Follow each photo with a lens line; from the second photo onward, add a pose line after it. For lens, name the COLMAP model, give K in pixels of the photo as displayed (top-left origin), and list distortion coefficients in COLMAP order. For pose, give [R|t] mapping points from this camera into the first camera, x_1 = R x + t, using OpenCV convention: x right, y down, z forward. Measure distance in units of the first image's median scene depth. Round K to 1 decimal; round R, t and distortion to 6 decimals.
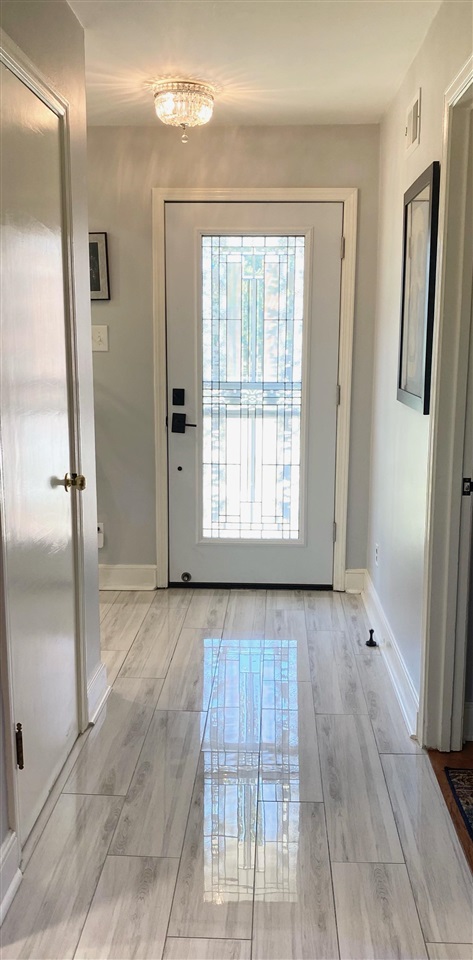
lens RADIAL K [[810.9, 0, 237.8], [0, 810.9, 481.5], [0, 0, 1]] dist [0.015740, 0.001255]
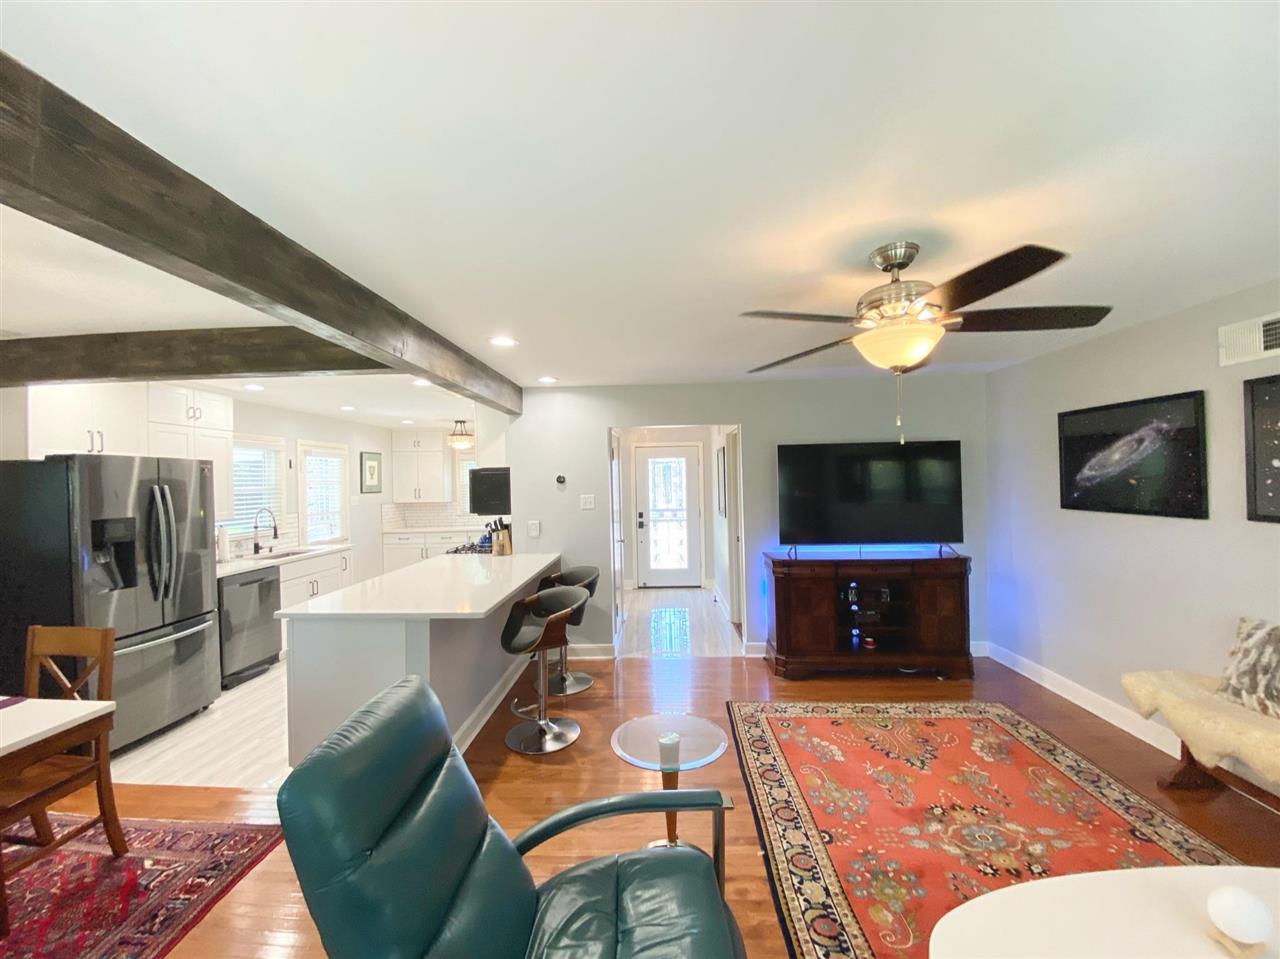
lens RADIAL K [[518.8, 0, 636.2], [0, 518.8, 476.6], [0, 0, 1]] dist [-0.000038, -0.000009]
pose [[0.999593, -0.028452, -0.002025, -0.081181], [0.027644, 0.983792, -0.177172, 0.075158], [0.007033, 0.177044, 0.984178, -0.725506]]
